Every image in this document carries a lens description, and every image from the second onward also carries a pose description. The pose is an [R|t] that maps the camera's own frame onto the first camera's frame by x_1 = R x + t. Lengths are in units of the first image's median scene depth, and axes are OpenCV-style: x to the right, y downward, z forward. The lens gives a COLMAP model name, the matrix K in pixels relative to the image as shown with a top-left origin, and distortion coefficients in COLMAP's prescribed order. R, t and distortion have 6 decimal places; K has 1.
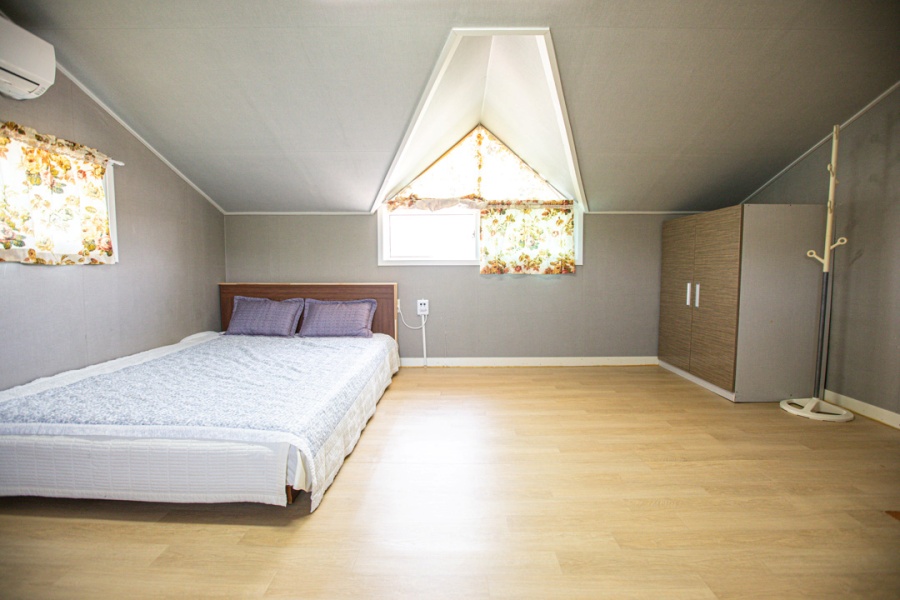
lens RADIAL K [[411.4, 0, 450.0], [0, 411.4, 300.0], [0, 0, 1]] dist [-0.056693, 0.021668]
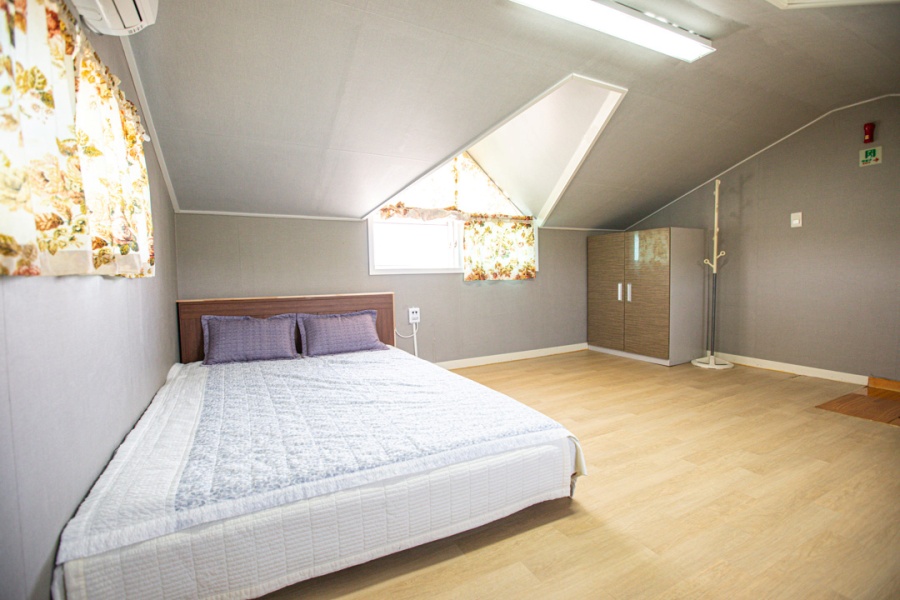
lens RADIAL K [[411.4, 0, 450.0], [0, 411.4, 300.0], [0, 0, 1]] dist [-0.056693, 0.021668]
pose [[0.881389, -0.045164, 0.470227, -0.476242], [0.054767, 0.998476, -0.006754, -0.008448], [-0.469206, 0.031706, 0.882520, 0.072617]]
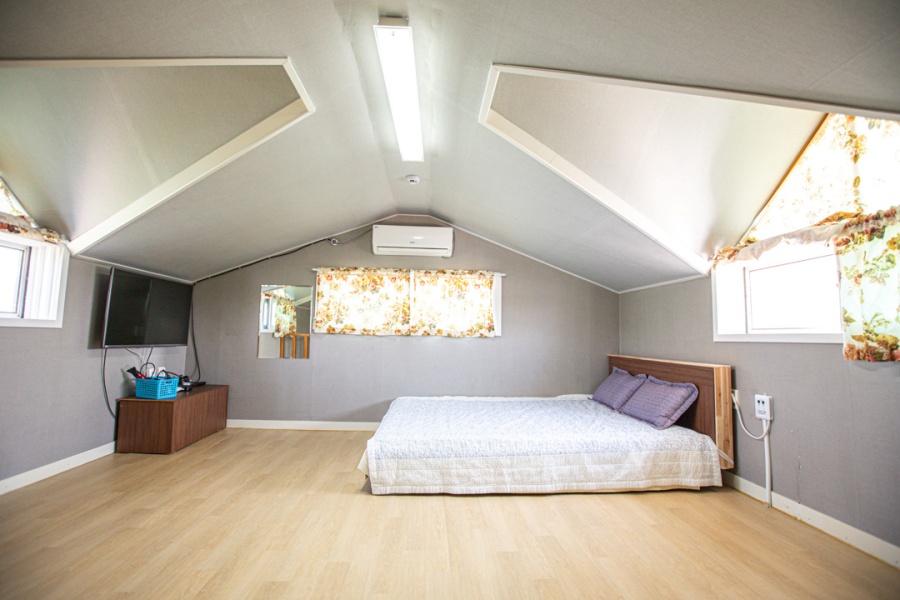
lens RADIAL K [[411.4, 0, 450.0], [0, 411.4, 300.0], [0, 0, 1]] dist [-0.056693, 0.021668]
pose [[0.069178, -0.086178, -0.993875, 0.554171], [-0.096061, 0.991057, -0.092619, -0.044873], [0.992969, 0.101880, 0.060281, 0.476192]]
